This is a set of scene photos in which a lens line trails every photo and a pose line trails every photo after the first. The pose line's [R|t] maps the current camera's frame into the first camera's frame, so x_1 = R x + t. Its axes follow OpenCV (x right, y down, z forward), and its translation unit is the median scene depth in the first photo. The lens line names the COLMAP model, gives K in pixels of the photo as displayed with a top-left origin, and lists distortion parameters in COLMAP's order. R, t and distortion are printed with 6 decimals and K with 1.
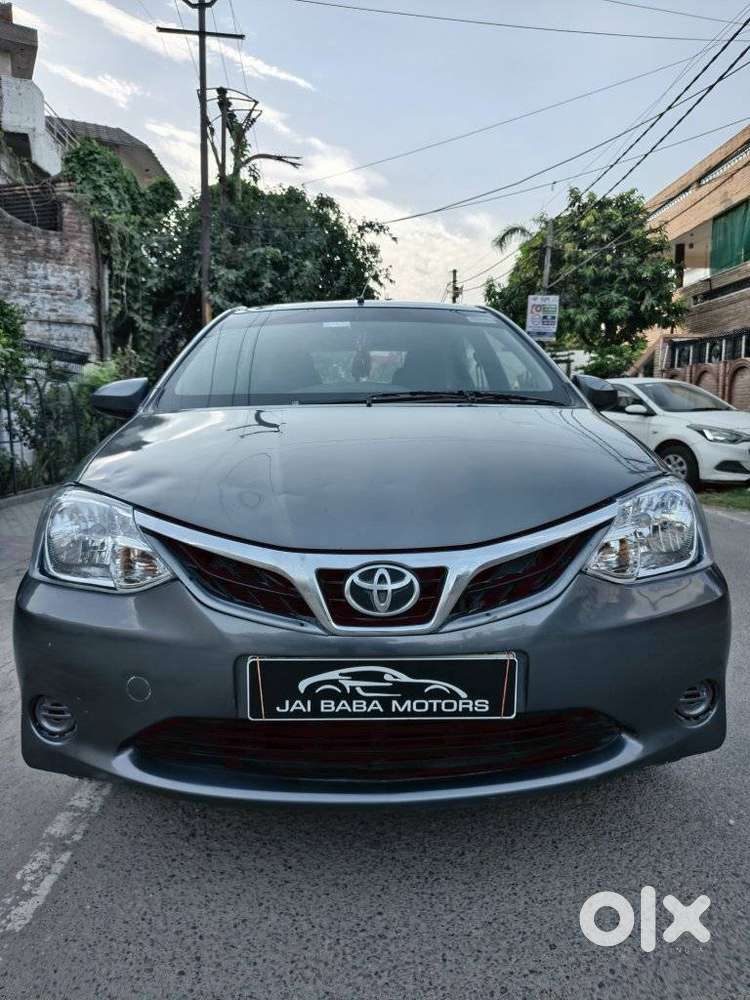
lens RADIAL K [[705.8, 0, 382.1], [0, 705.8, 502.4], [0, 0, 1]] dist [0.006084, -0.001468]
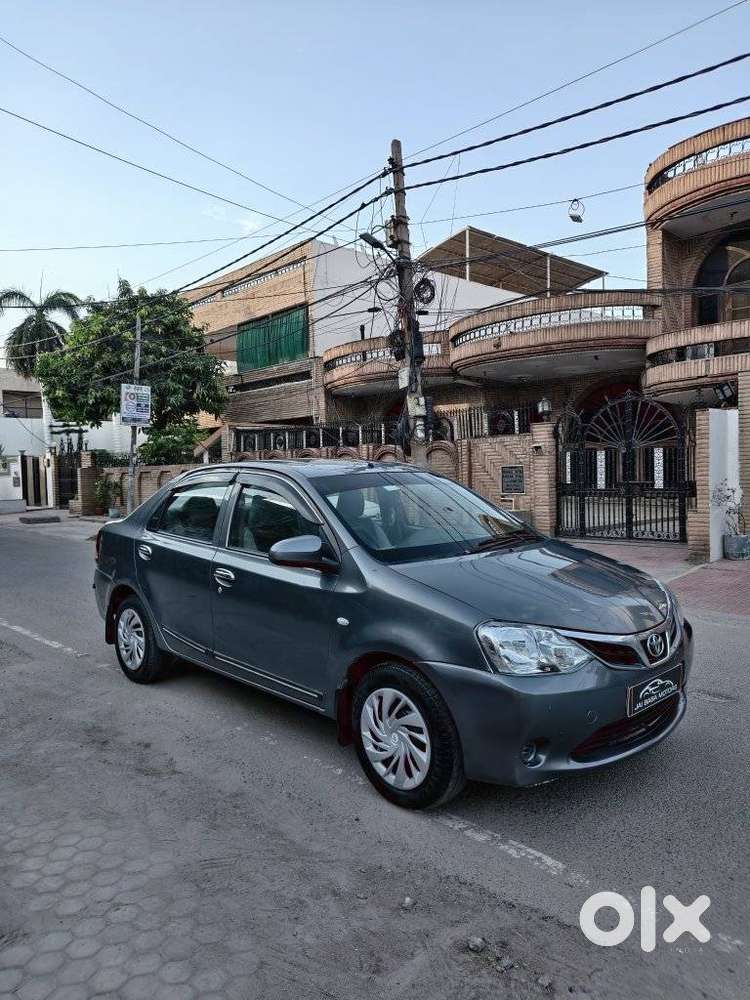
lens RADIAL K [[697.9, 0, 380.5], [0, 697.9, 502.5], [0, 0, 1]] dist [0.046535, -0.049567]
pose [[0.740388, -0.044539, 0.670703, -0.211228], [0.100089, 0.993984, -0.044482, -0.031522], [-0.664687, 0.100064, 0.740391, -0.014102]]
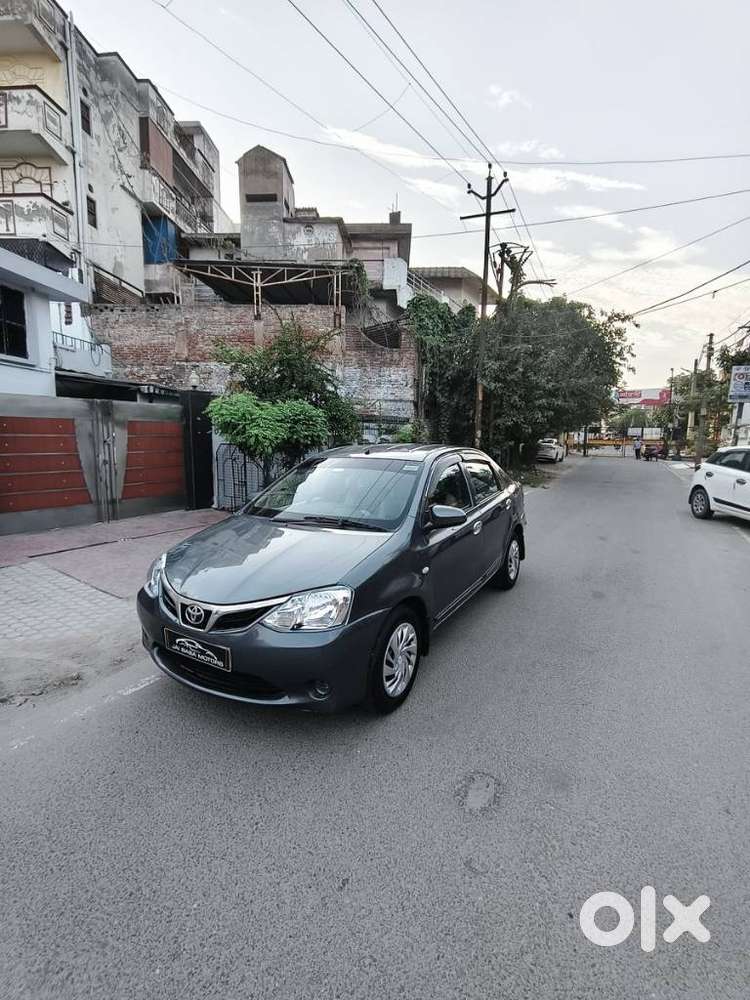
lens RADIAL K [[475.5, 0, 377.5], [0, 475.5, 502.5], [0, 0, 1]] dist [-0.003324, -0.001837]
pose [[0.844517, 0.085411, -0.528673, 0.152911], [-0.077406, 0.996301, 0.037309, -0.043286], [0.529905, 0.009414, 0.848005, -0.021623]]
